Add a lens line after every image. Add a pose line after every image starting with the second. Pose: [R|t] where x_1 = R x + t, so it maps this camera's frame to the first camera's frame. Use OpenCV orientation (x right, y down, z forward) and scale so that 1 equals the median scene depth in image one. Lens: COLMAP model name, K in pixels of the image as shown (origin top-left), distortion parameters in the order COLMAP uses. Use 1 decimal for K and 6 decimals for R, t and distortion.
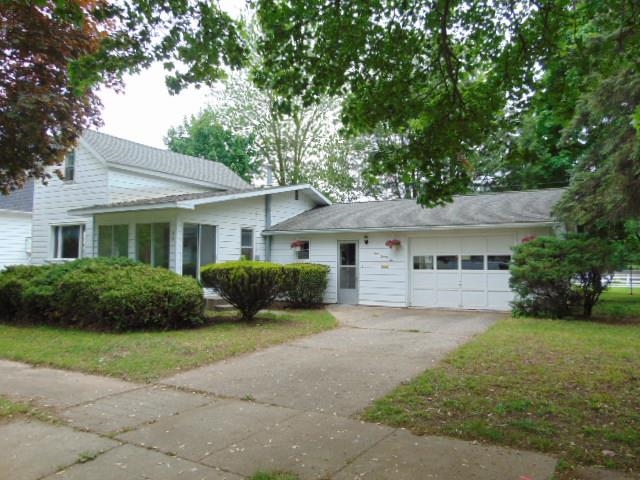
lens RADIAL K [[477.5, 0, 319.2], [0, 477.5, 243.5], [0, 0, 1]] dist [0.013732, 0.006613]
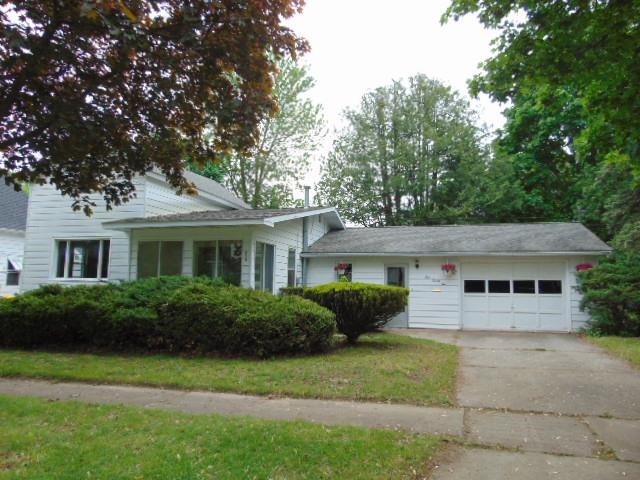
lens RADIAL K [[477.5, 0, 318.5], [0, 477.5, 237.3], [0, 0, 1]] dist [0.013732, 0.006613]
pose [[0.969344, 0.033643, 0.243394, -0.373816], [-0.016810, 0.997341, -0.070910, 0.012679], [-0.245132, 0.064645, 0.967332, 0.056754]]
